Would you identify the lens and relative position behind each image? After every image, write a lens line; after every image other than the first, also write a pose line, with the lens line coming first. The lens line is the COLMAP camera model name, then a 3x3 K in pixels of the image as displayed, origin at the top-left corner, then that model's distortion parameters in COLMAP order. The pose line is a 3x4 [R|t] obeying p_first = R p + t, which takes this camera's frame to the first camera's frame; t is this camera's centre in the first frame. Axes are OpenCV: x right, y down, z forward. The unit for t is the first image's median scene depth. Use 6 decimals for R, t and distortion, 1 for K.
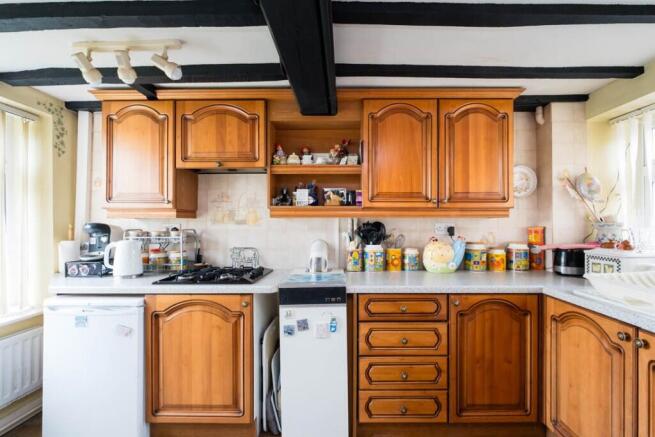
lens RADIAL K [[287.7, 0, 339.8], [0, 287.7, 221.5], [0, 0, 1]] dist [-0.012003, 0.001914]
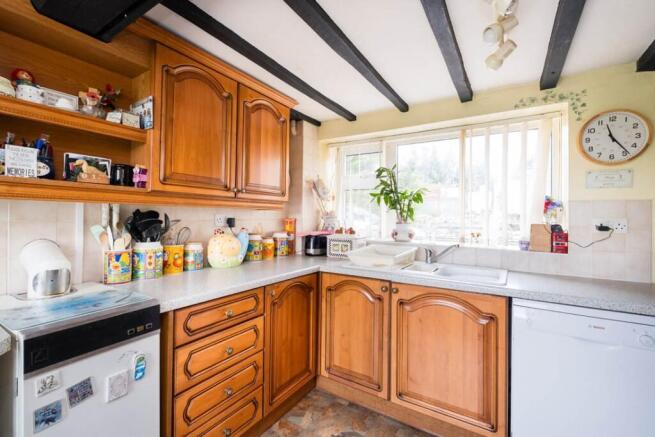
lens RADIAL K [[287.7, 0, 324.8], [0, 287.7, 212.4], [0, 0, 1]] dist [-0.012003, 0.001914]
pose [[0.529928, 0.022011, 0.847757, -0.297773], [-0.020008, 0.999709, -0.013450, 0.007078], [-0.847807, -0.009835, 0.530214, 0.255494]]
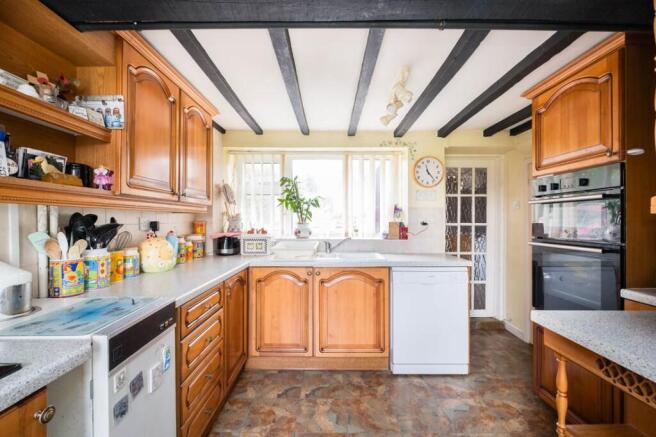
lens RADIAL K [[288.1, 0, 326.7], [0, 288.1, 217.8], [0, 0, 1]] dist [-0.012003, 0.001914]
pose [[-0.009174, 0.007673, 0.999928, -0.619389], [-0.007689, 0.999940, -0.007744, 0.010667], [-0.999928, -0.007759, -0.009114, 0.514938]]
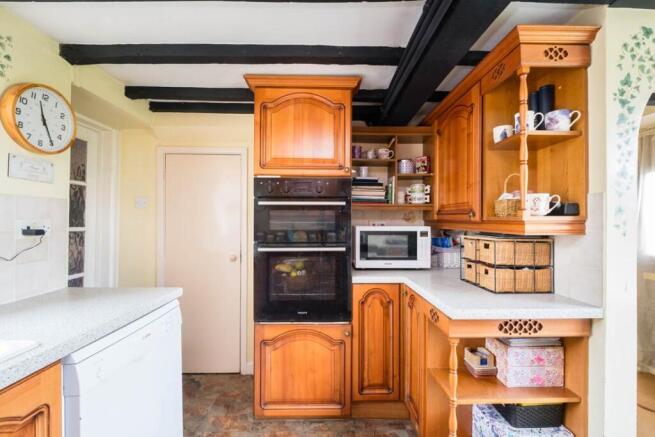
lens RADIAL K [[287.7, 0, 329.8], [0, 287.7, 218.1], [0, 0, 1]] dist [-0.012003, 0.001914]
pose [[-0.998878, -0.001347, -0.047338, 0.197532], [-0.000680, 0.999900, -0.014109, 0.002265], [0.047352, -0.014061, -0.998779, 0.686055]]
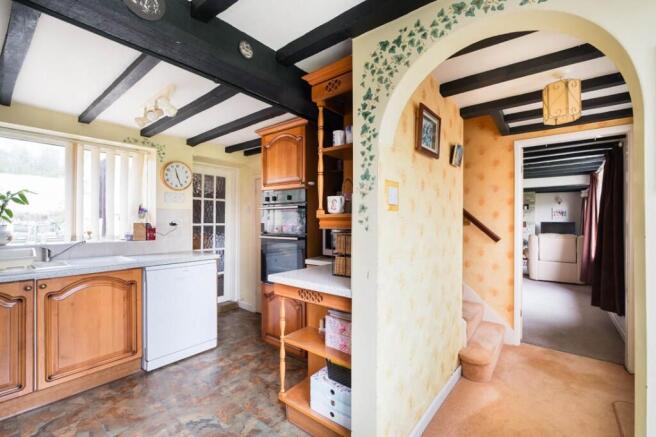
lens RADIAL K [[288.1, 0, 338.4], [0, 288.1, 219.5], [0, 0, 1]] dist [-0.012003, 0.001914]
pose [[-0.803620, 0.002903, 0.595135, -0.797851], [-0.003876, 0.999941, -0.010111, 0.012207], [-0.595130, -0.010432, -0.803562, 0.719483]]
